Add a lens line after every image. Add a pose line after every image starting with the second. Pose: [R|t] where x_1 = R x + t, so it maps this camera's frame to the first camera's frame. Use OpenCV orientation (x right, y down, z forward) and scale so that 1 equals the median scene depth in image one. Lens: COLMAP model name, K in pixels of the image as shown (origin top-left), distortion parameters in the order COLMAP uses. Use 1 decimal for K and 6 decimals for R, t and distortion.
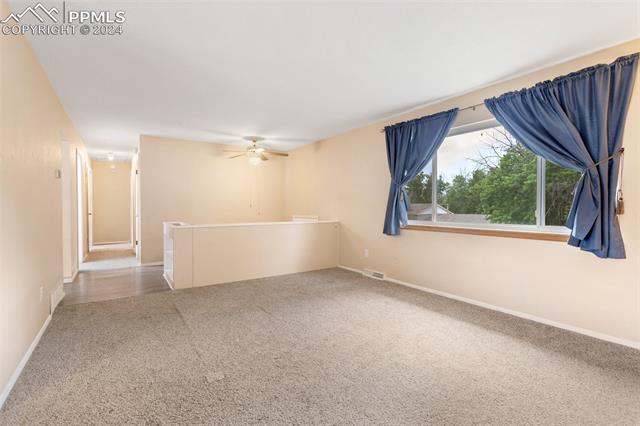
lens RADIAL K [[302.1, 0, 323.0], [0, 302.1, 210.5], [0, 0, 1]] dist [0.007688, -0.001733]
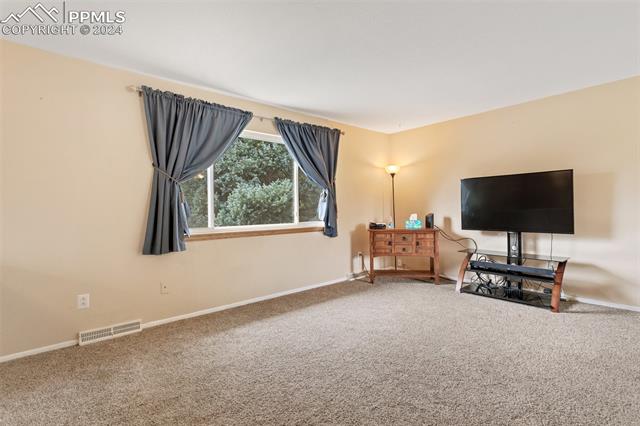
lens RADIAL K [[302.1, 0, 326.3], [0, 302.1, 211.6], [0, 0, 1]] dist [0.007688, -0.001733]
pose [[-0.111044, -0.006438, 0.993795, -0.629293], [0.029816, 0.999507, 0.009806, -0.010759], [-0.993368, 0.030720, -0.110797, 0.932845]]
